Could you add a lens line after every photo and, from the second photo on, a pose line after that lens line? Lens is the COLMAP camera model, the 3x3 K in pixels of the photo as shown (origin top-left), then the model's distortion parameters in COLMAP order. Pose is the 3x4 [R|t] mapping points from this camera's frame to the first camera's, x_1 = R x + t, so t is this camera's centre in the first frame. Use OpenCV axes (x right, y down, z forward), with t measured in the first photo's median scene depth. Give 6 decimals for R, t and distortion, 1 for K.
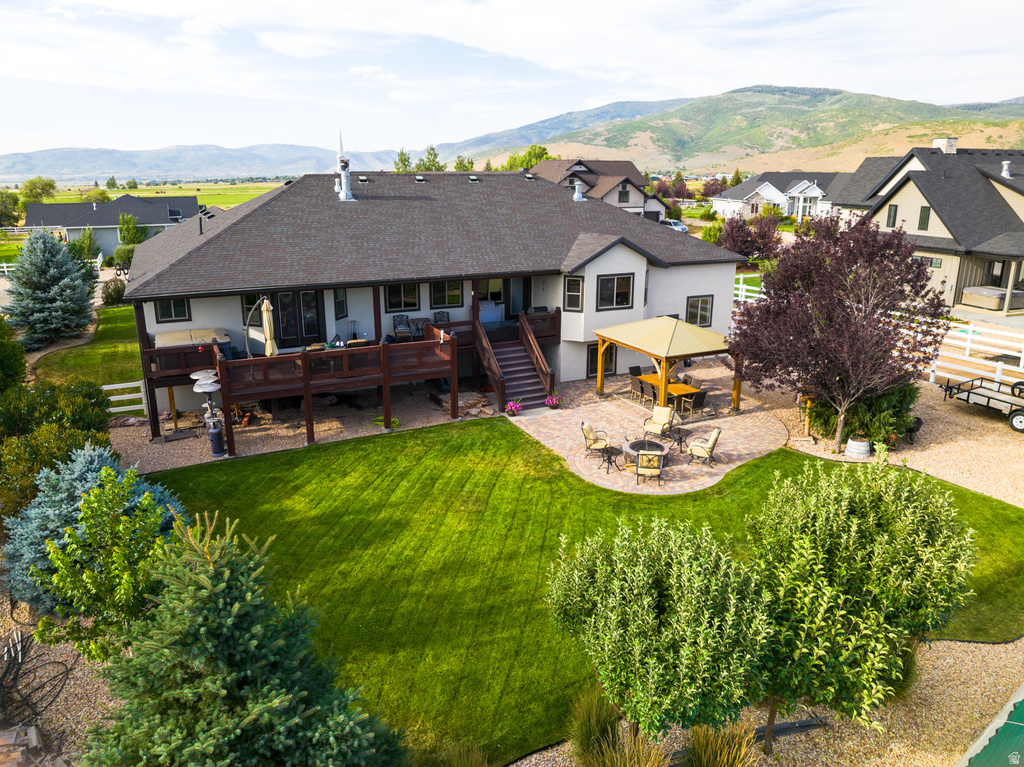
lens RADIAL K [[715.8, 0, 512.0], [0, 715.8, 383.5], [0, 0, 1]] dist [-0.038706, 0.009743]
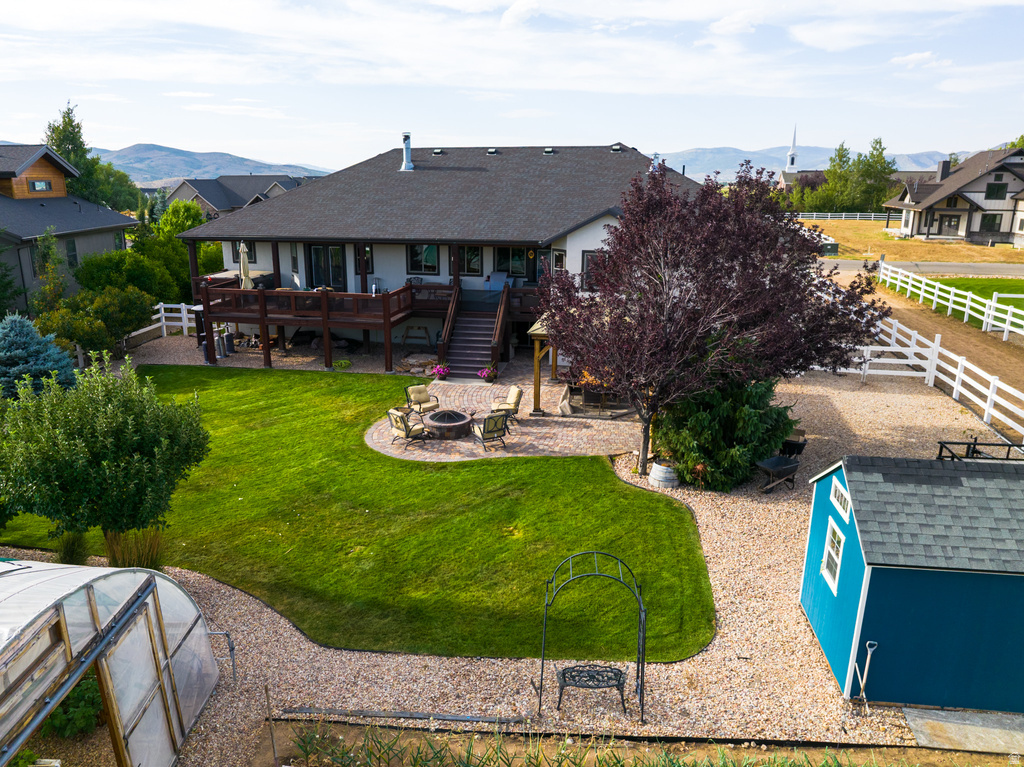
lens RADIAL K [[753.7, 0, 485.6], [0, 753.7, 388.0], [0, 0, 1]] dist [-0.028565, 0.000324]
pose [[0.778457, 0.167116, -0.605043, 0.618857], [-0.174893, 0.983483, 0.046622, -0.003214], [0.602841, 0.069525, 0.794826, 0.175886]]
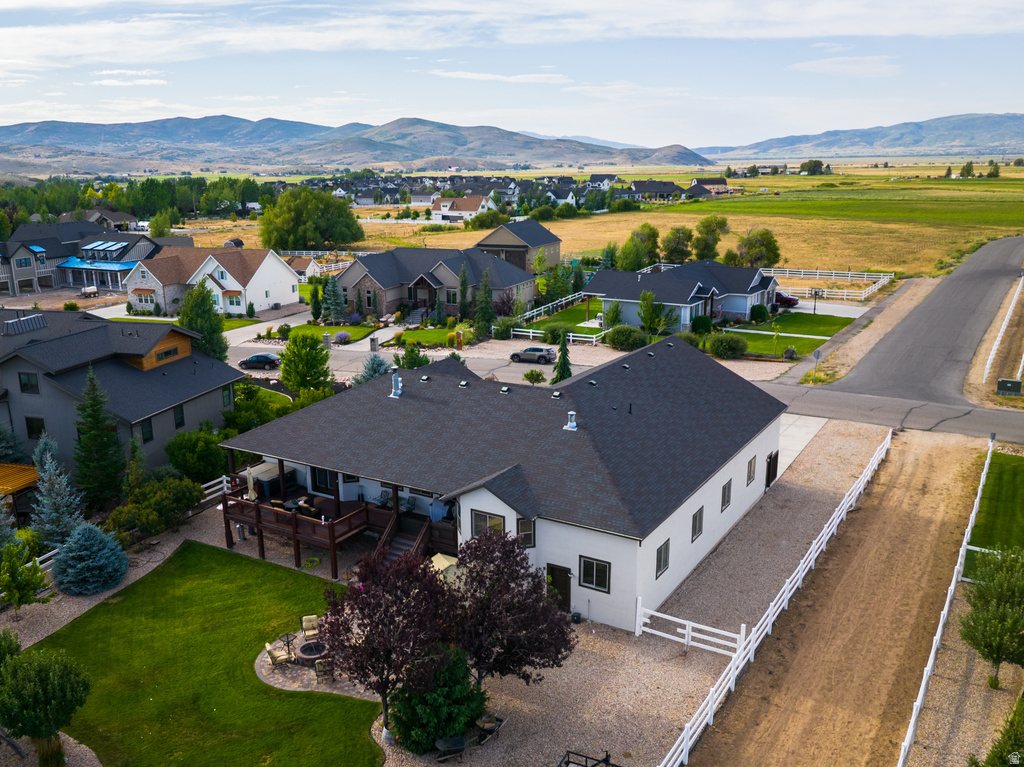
lens RADIAL K [[892.5, 0, 476.0], [0, 892.5, 417.8], [0, 0, 1]] dist [0.011832, -0.109179]
pose [[0.527331, 0.227606, -0.818607, 1.231239], [-0.222749, 0.966788, 0.125316, -0.462739], [0.819942, 0.116261, 0.560516, 0.189576]]
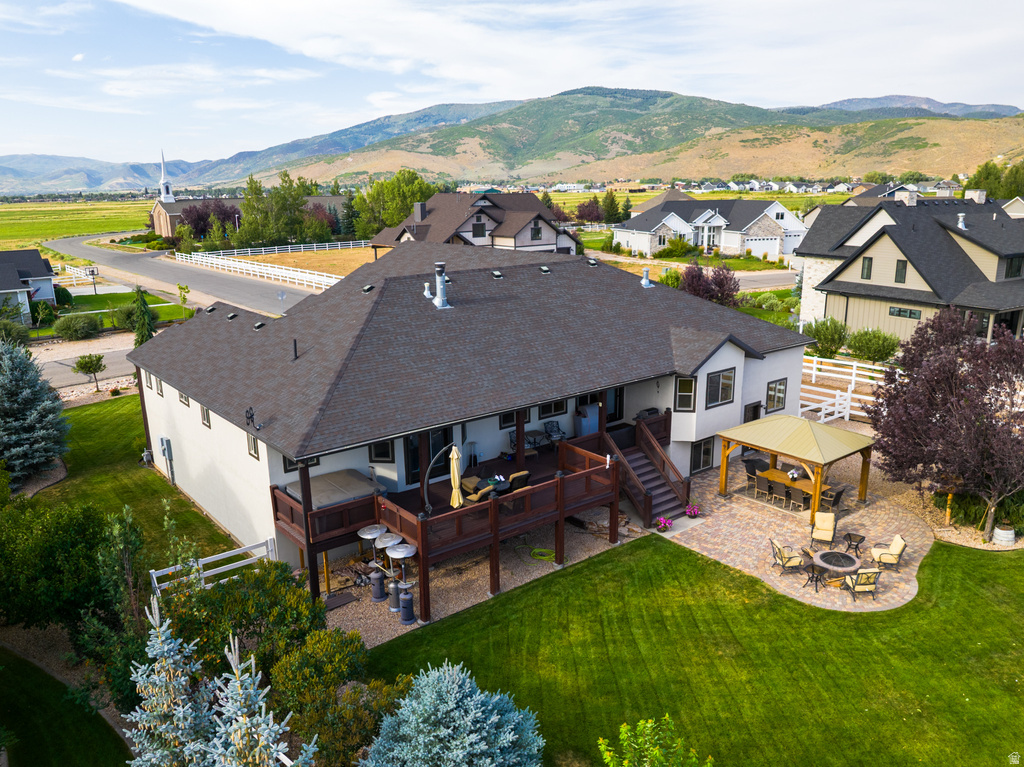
lens RADIAL K [[786.4, 0, 522.2], [0, 786.4, 425.8], [0, 0, 1]] dist [-0.000844, -0.080737]
pose [[0.973310, -0.078407, 0.215687, -0.359918], [0.075897, 0.996917, 0.019905, -0.118999], [-0.216582, -0.003004, 0.976260, 0.001516]]
